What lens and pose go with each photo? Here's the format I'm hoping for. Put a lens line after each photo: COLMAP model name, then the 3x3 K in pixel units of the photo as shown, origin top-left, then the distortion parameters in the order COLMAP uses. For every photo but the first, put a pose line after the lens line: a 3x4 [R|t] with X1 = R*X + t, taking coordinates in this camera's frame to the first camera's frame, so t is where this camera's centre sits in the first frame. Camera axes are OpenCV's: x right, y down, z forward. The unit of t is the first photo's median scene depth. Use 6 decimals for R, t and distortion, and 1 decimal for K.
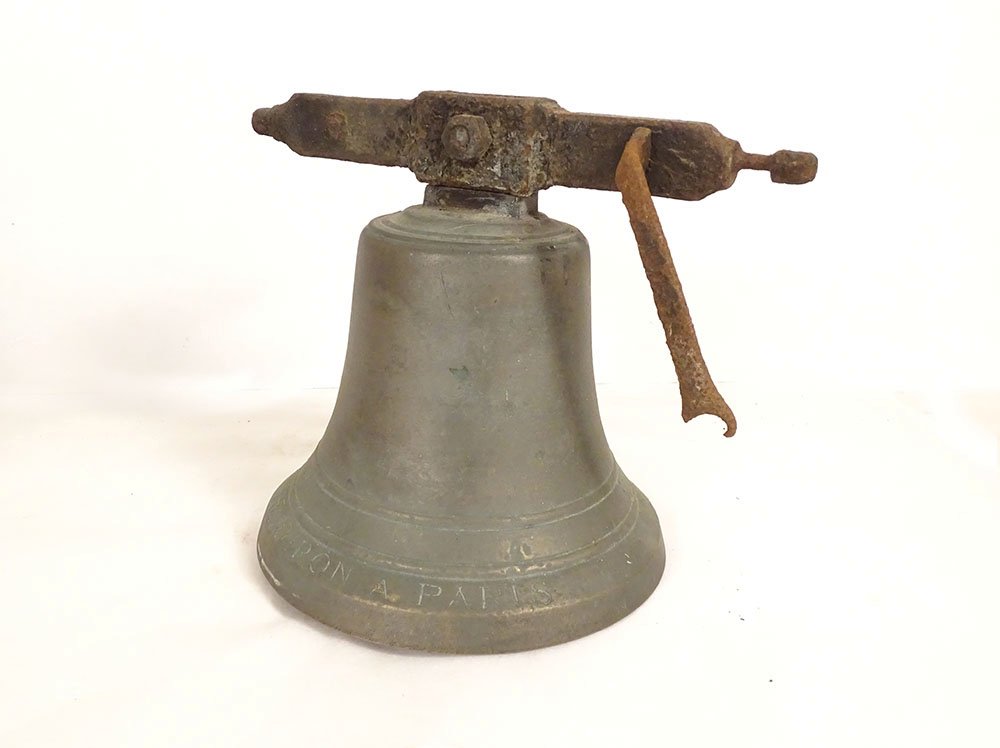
lens RADIAL K [[815.1, 0, 500.0], [0, 815.1, 374.0], [0, 0, 1]] dist [0.002648, 0.001790]
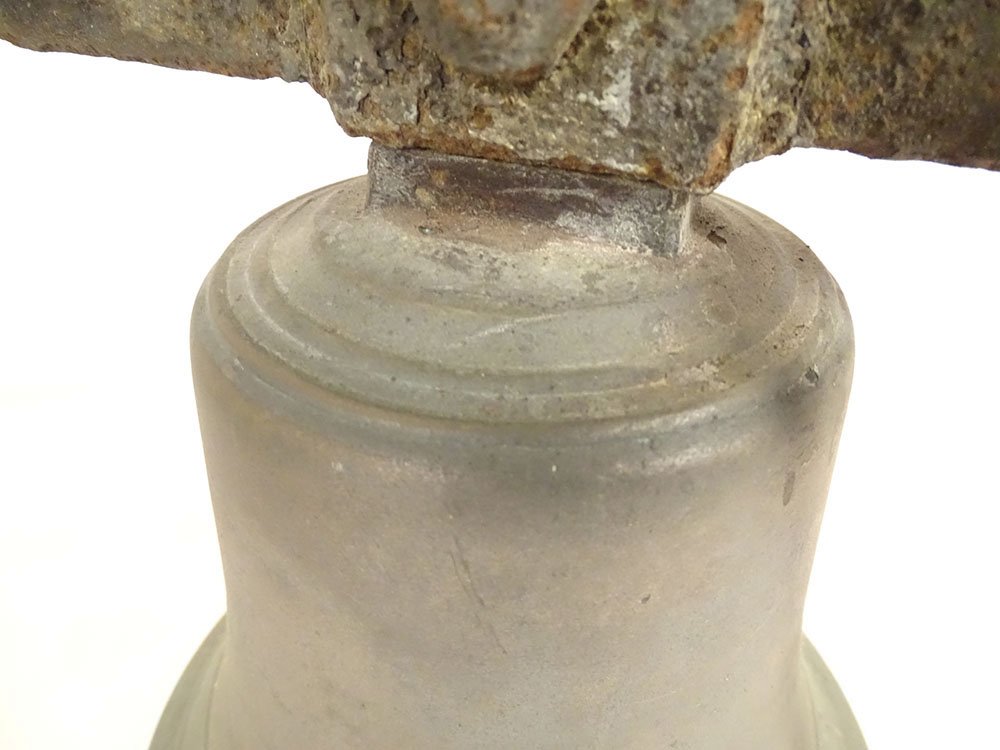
lens RADIAL K [[657.4, 0, 500.0], [0, 657.4, 375.0], [0, 0, 1]] dist [-0.004974, -0.002271]
pose [[0.996511, -0.072560, 0.041246, -0.060276], [0.057791, 0.956405, 0.286270, -0.230705], [-0.060220, -0.282887, 0.957261, 0.770628]]
